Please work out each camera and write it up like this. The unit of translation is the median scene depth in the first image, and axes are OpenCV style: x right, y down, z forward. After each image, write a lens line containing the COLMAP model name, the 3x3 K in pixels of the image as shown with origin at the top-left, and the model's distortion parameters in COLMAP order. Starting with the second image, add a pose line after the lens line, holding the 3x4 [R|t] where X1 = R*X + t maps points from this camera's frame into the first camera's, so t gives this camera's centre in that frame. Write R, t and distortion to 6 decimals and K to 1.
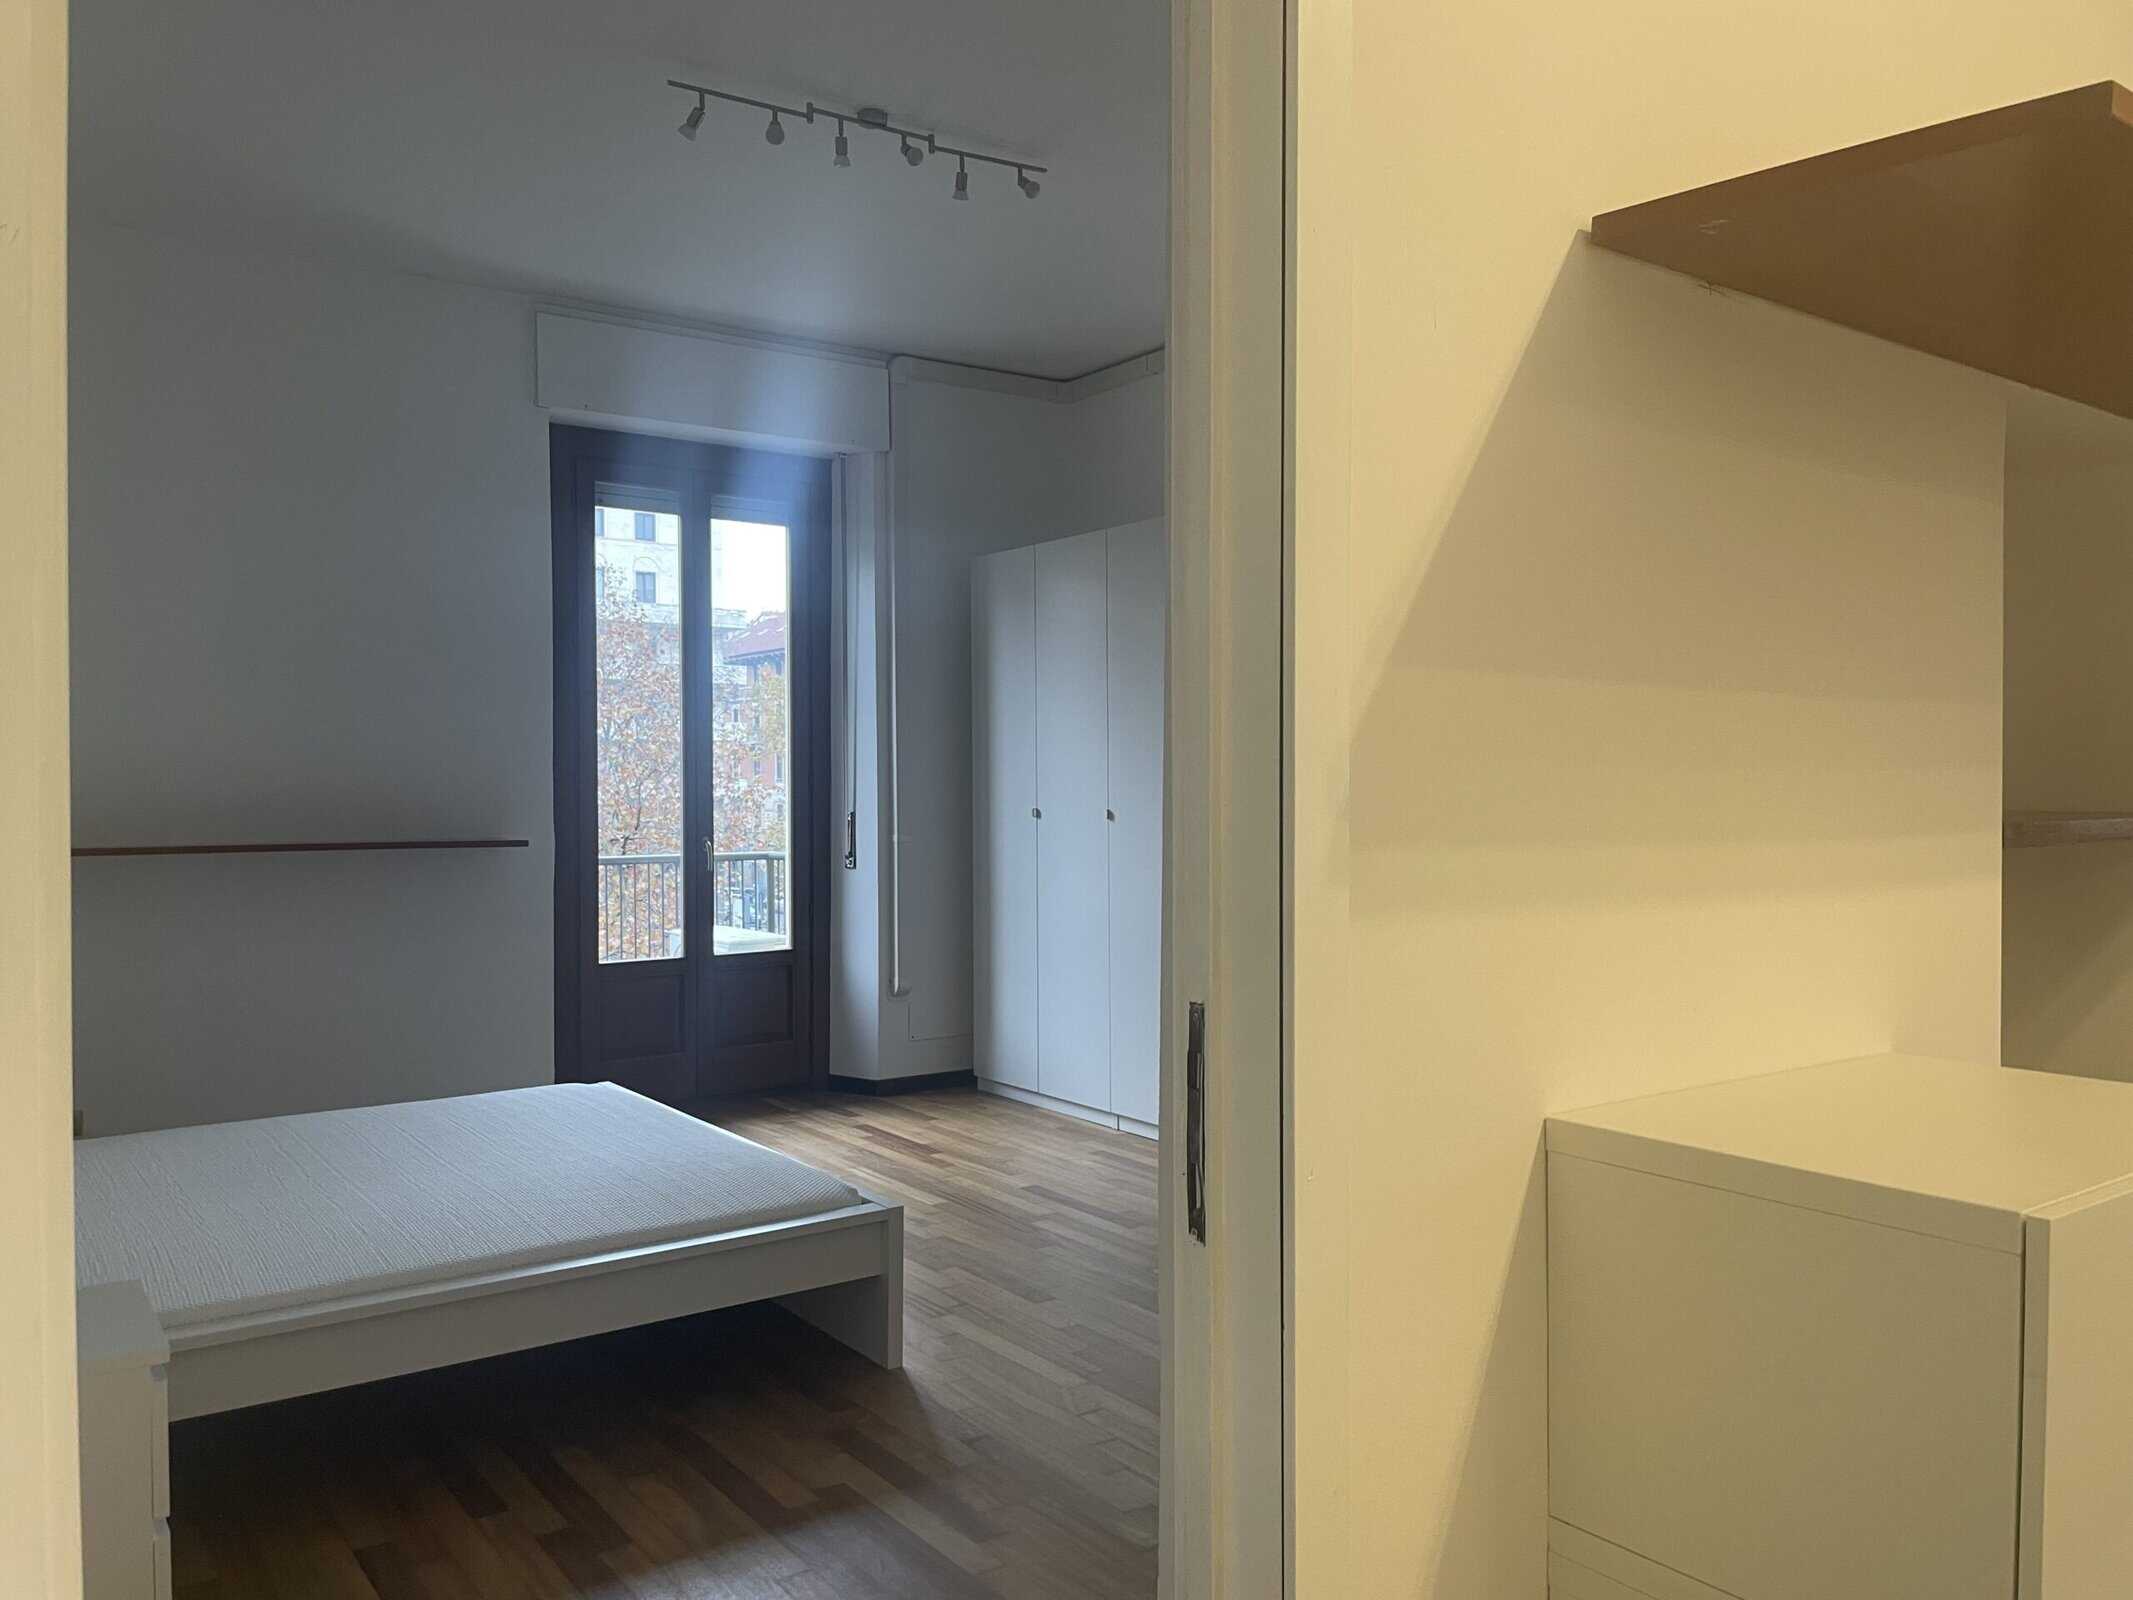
lens RADIAL K [[1661.7, 0, 1066.5], [0, 1661.7, 800.0], [0, 0, 1]] dist [0.091677, -0.142521]
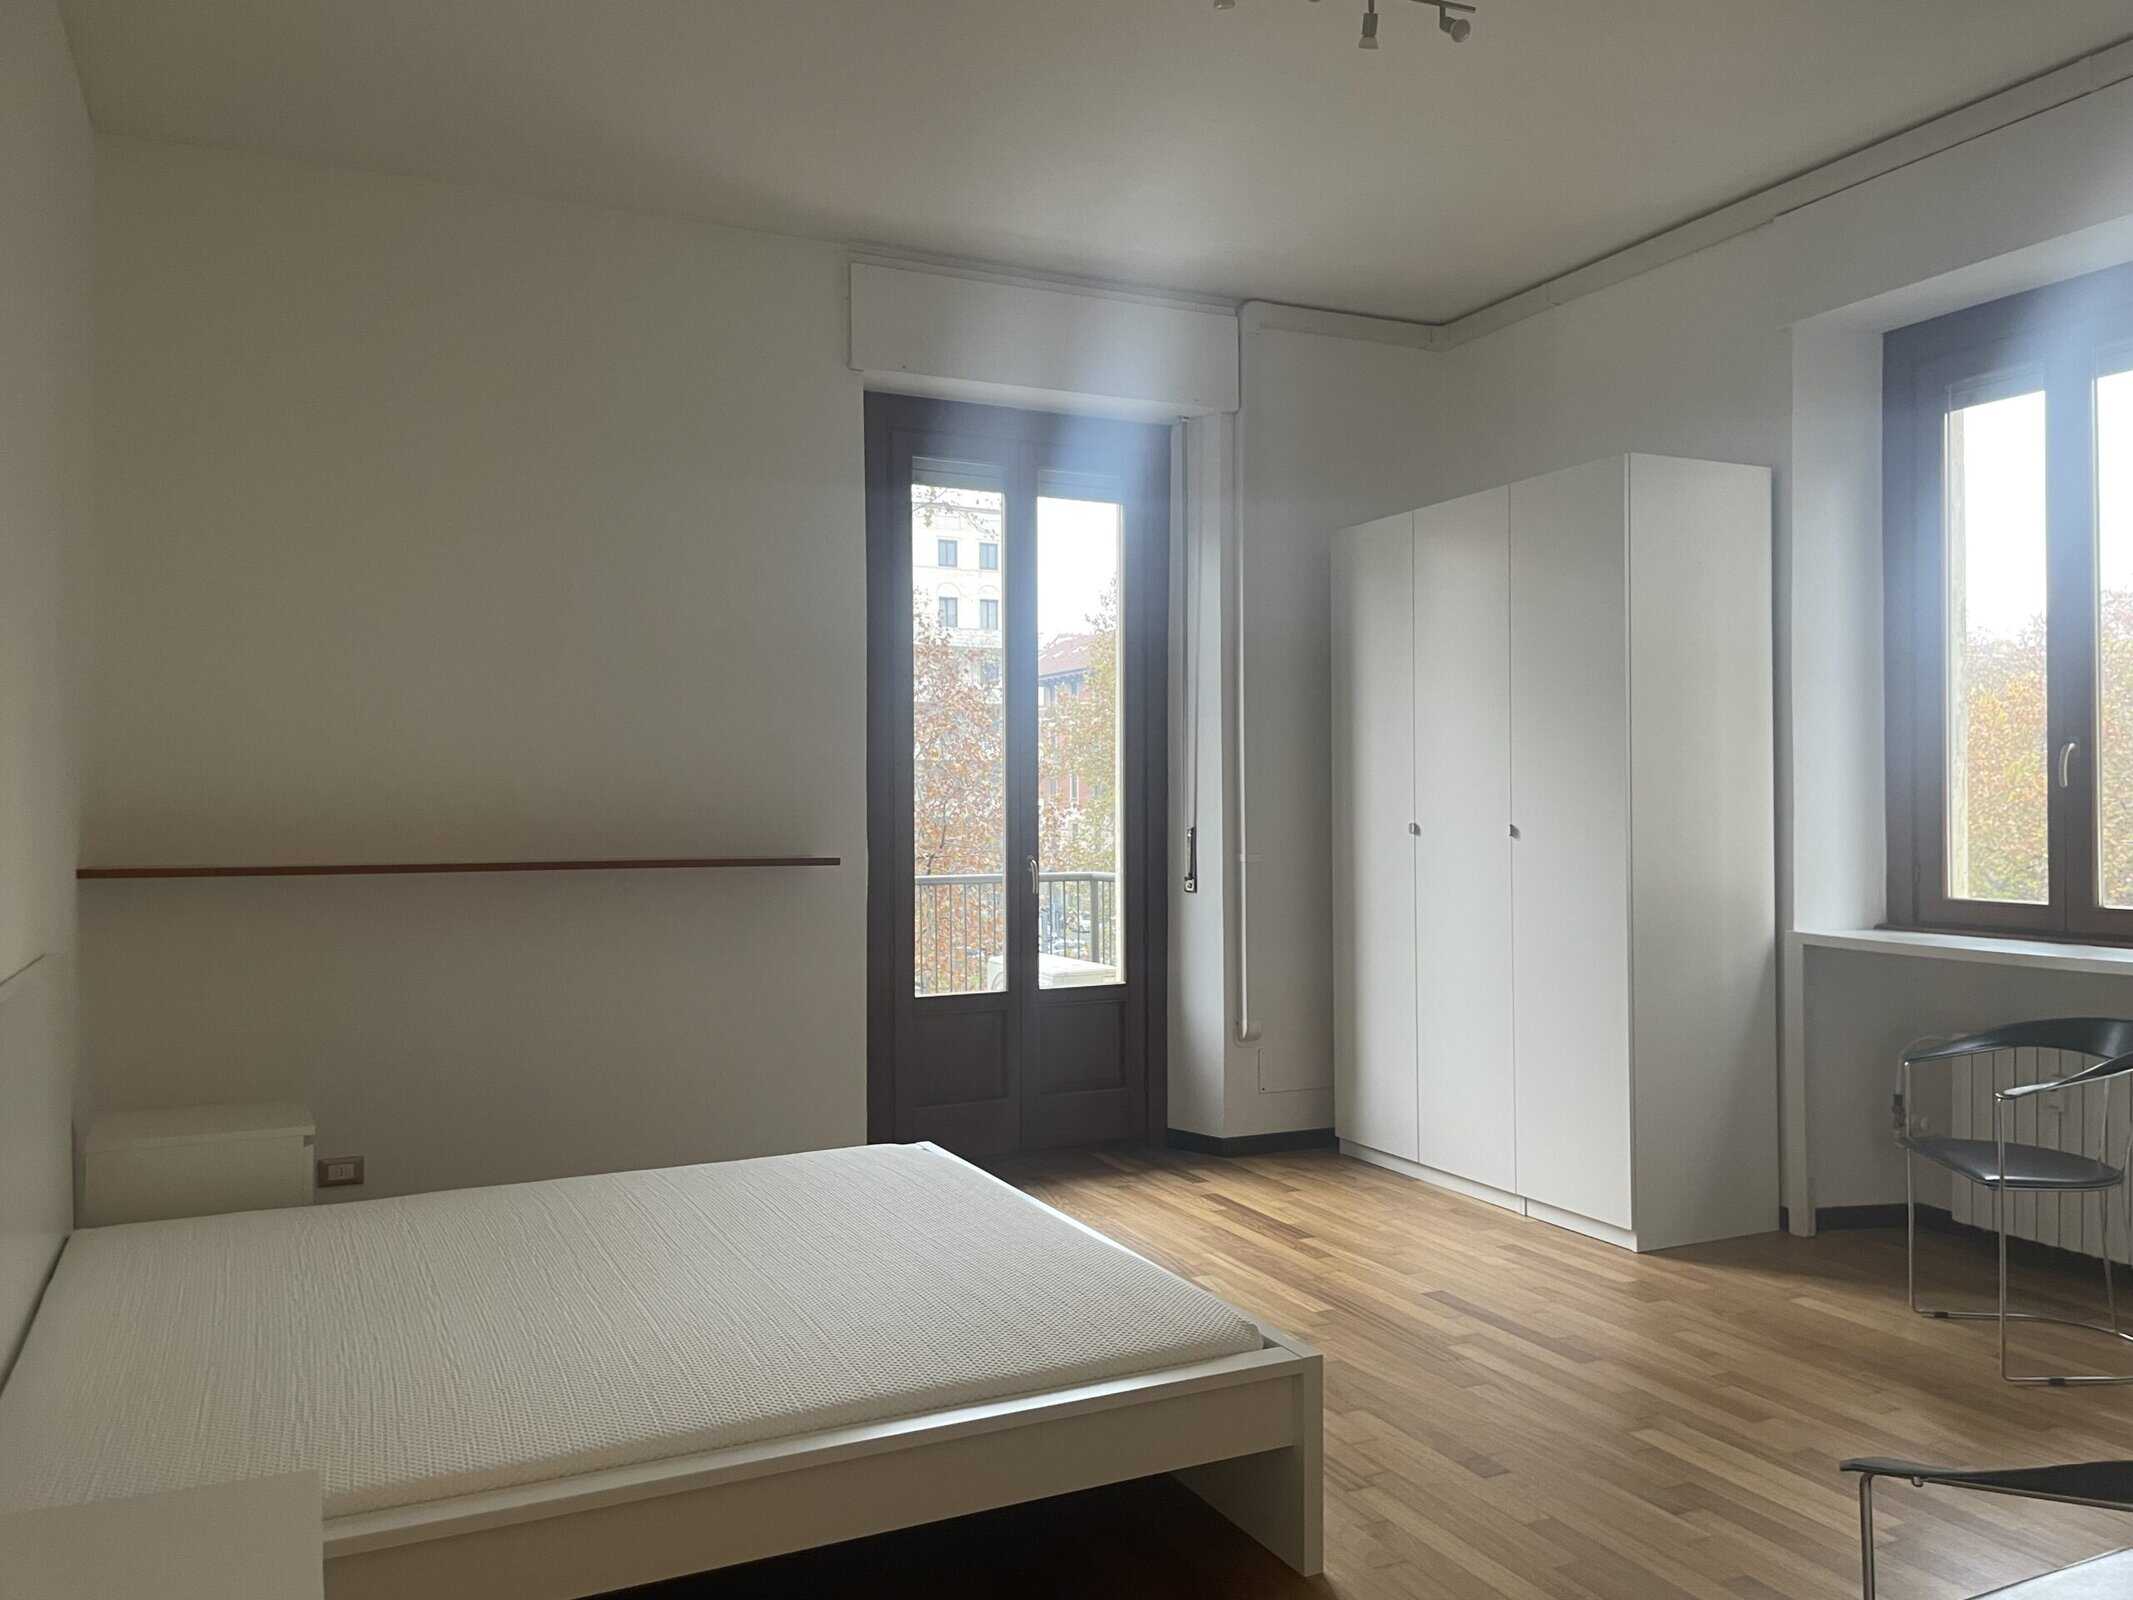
lens RADIAL K [[1616.9, 0, 1072.7], [0, 1616.9, 802.8], [0, 0, 1]] dist [0.088176, -0.124530]
pose [[0.986080, -0.000143, -0.166273, -0.053283], [-0.001773, 0.999934, -0.011377, 0.004223], [0.166263, 0.011514, 0.986014, 0.163701]]
